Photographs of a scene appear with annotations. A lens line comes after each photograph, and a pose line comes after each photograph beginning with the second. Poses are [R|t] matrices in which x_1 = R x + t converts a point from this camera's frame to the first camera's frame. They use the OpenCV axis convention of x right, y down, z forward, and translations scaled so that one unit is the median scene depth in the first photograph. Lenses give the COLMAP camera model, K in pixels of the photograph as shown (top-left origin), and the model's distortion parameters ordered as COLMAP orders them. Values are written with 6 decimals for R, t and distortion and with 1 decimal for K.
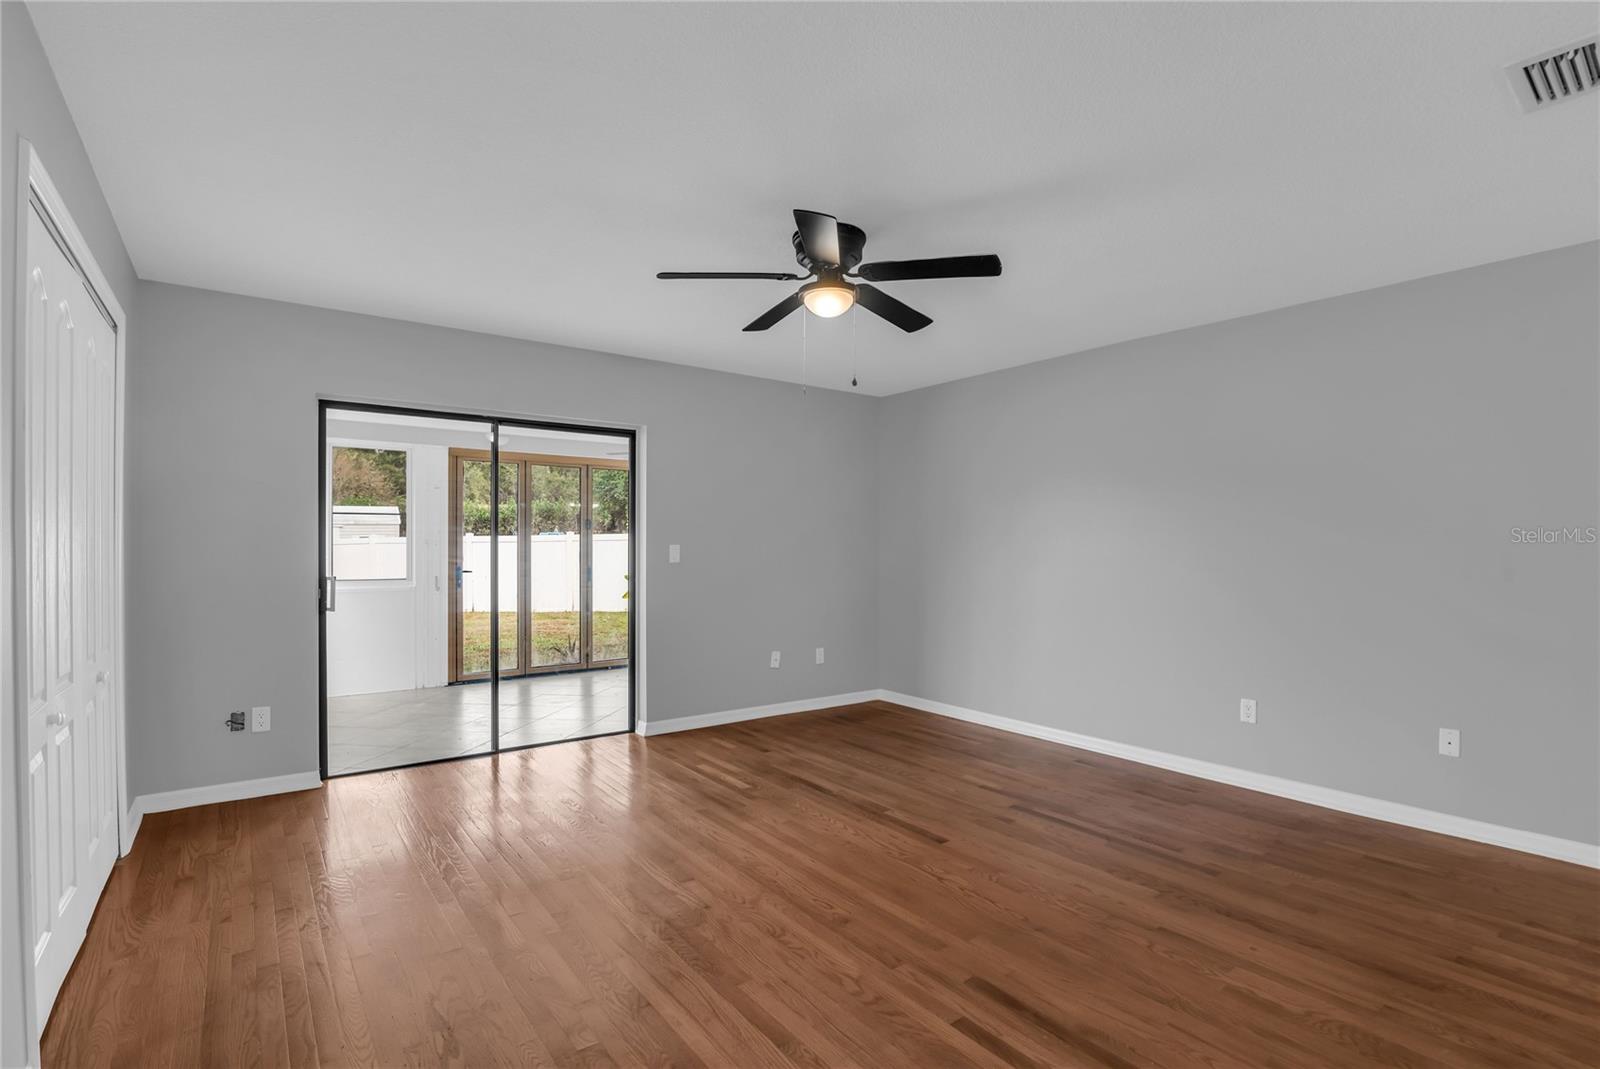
lens RADIAL K [[769.5, 0, 800.0], [0, 769.5, 534.5], [0, 0, 1]] dist [-0.031044, -0.000046]
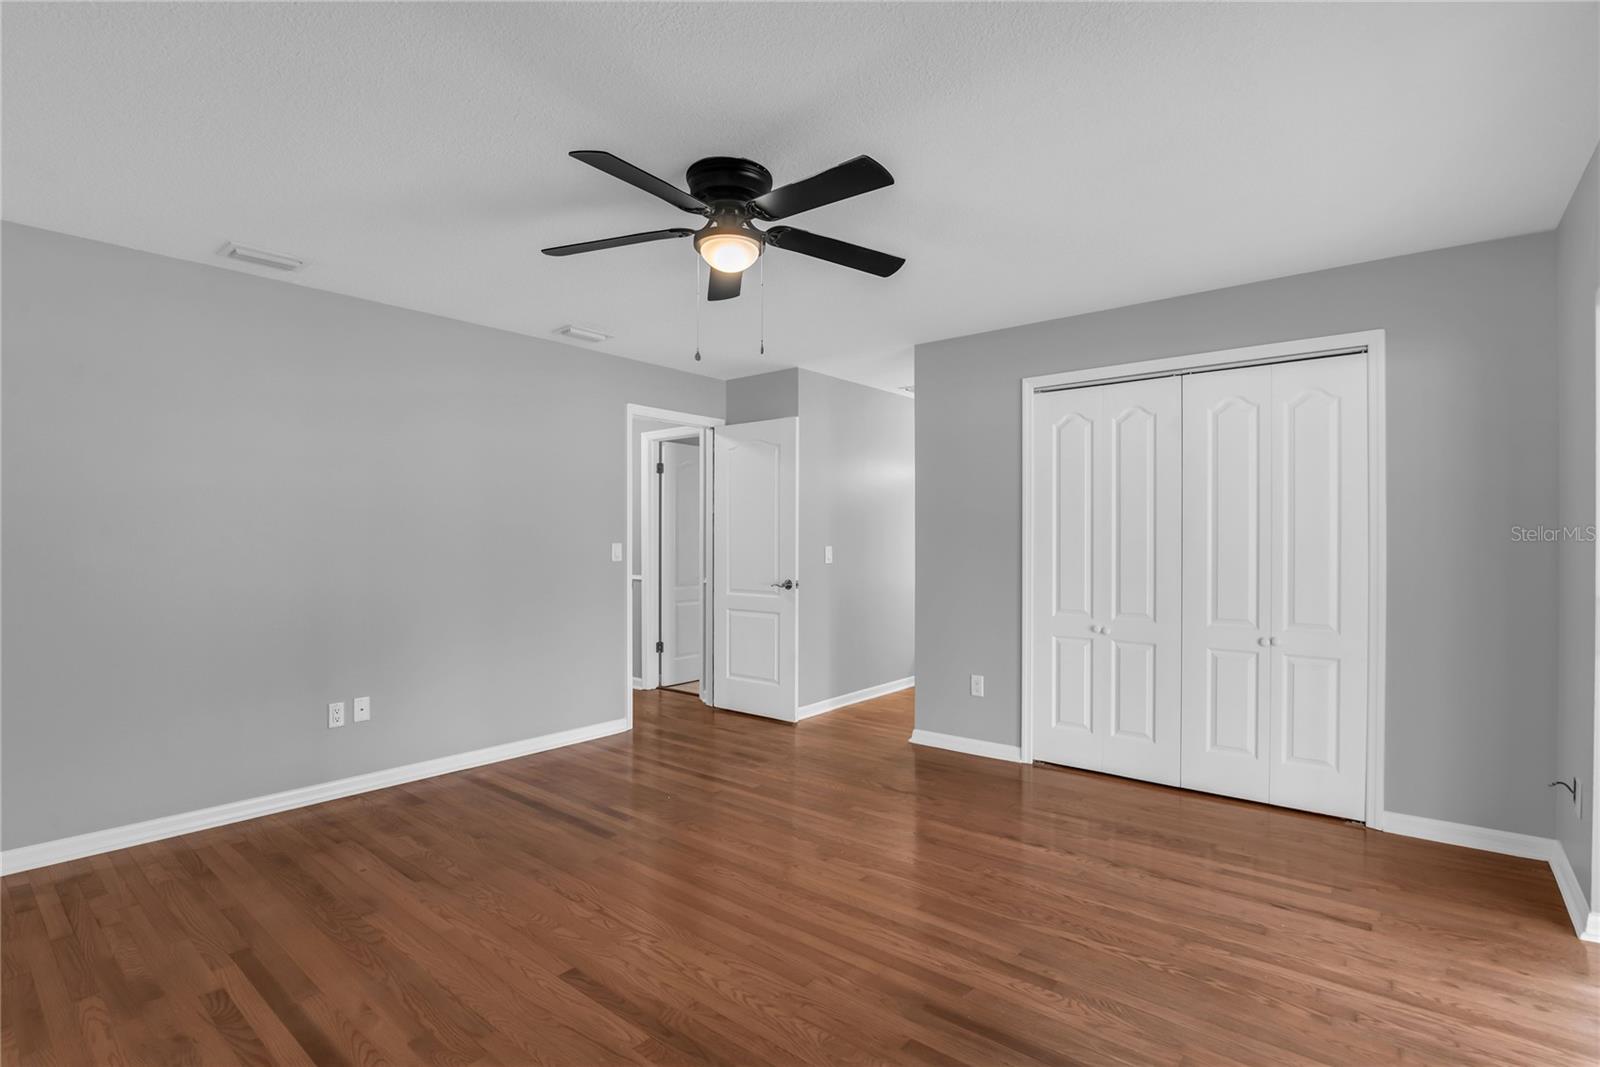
lens RADIAL K [[750.2, 0, 797.3], [0, 750.2, 527.7], [0, 0, 1]] dist [-0.026389, 0.000463]
pose [[-0.972896, -0.004788, -0.231195, 0.130790], [0.001227, 0.999665, -0.025869, 0.019126], [0.231241, -0.025451, -0.972564, 1.542348]]
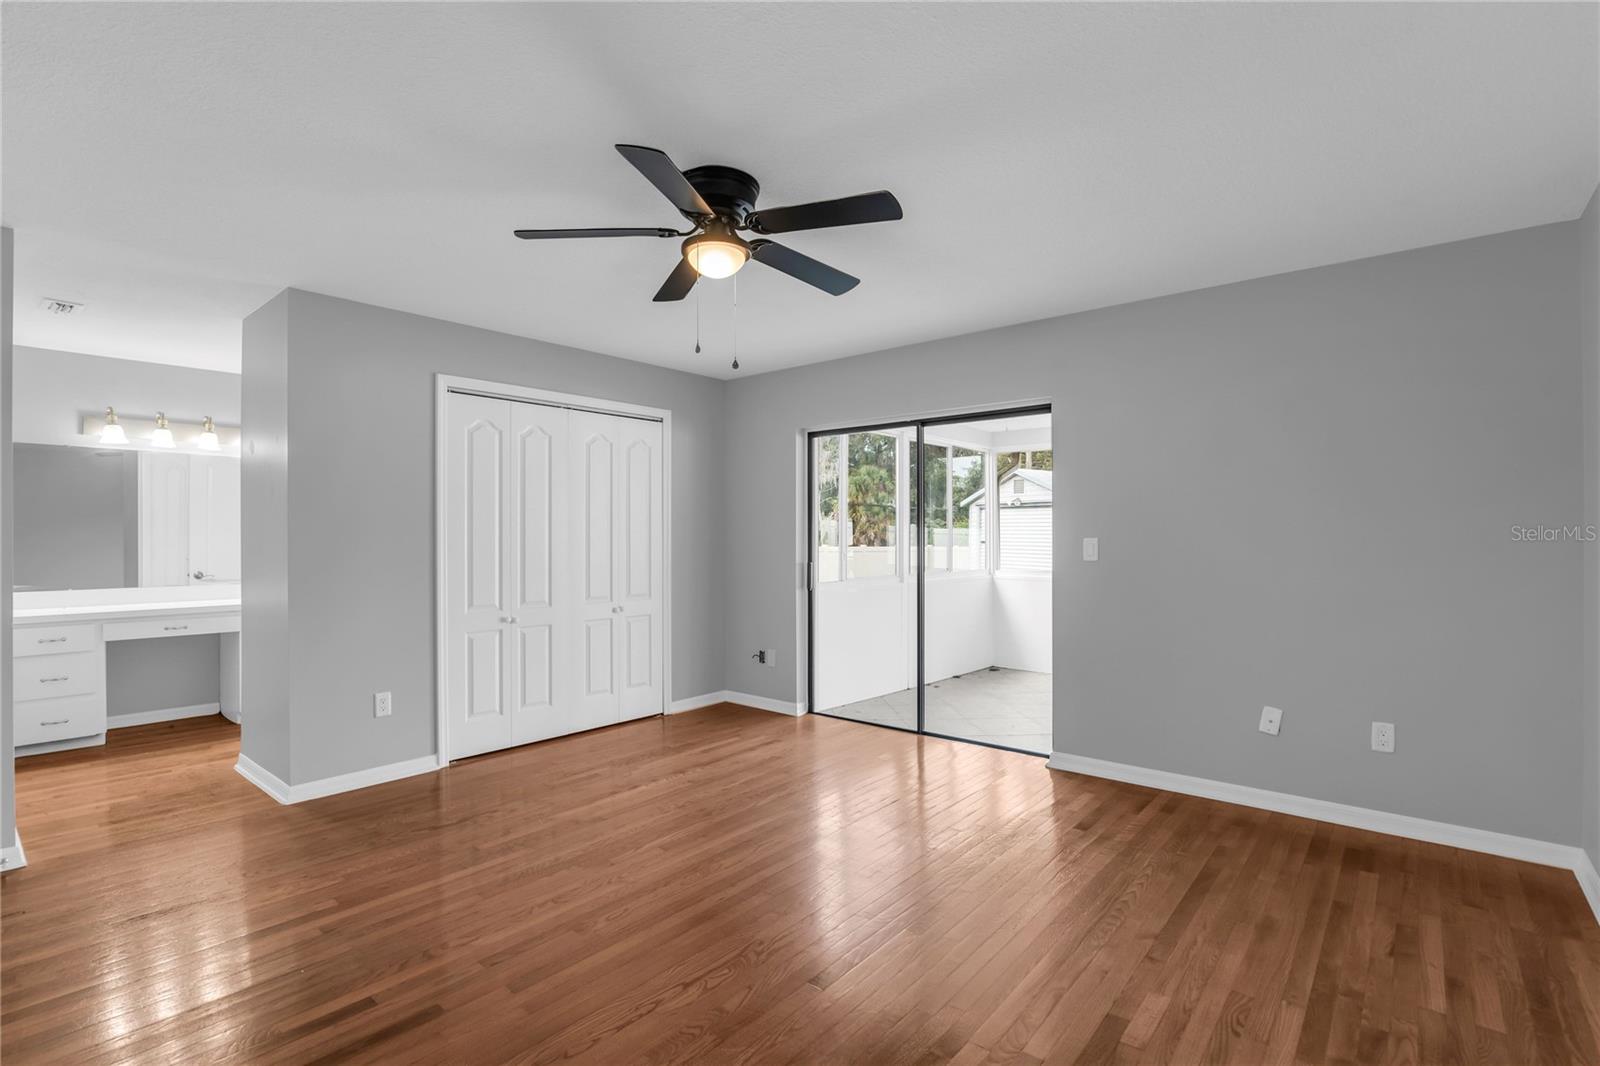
lens RADIAL K [[750.2, 0, 797.3], [0, 750.2, 527.2], [0, 0, 1]] dist [-0.026389, 0.000463]
pose [[0.218824, -0.012967, -0.975678, 0.745844], [0.012698, 0.999865, -0.010441, 0.008192], [0.975682, -0.010105, 0.218959, 0.765603]]
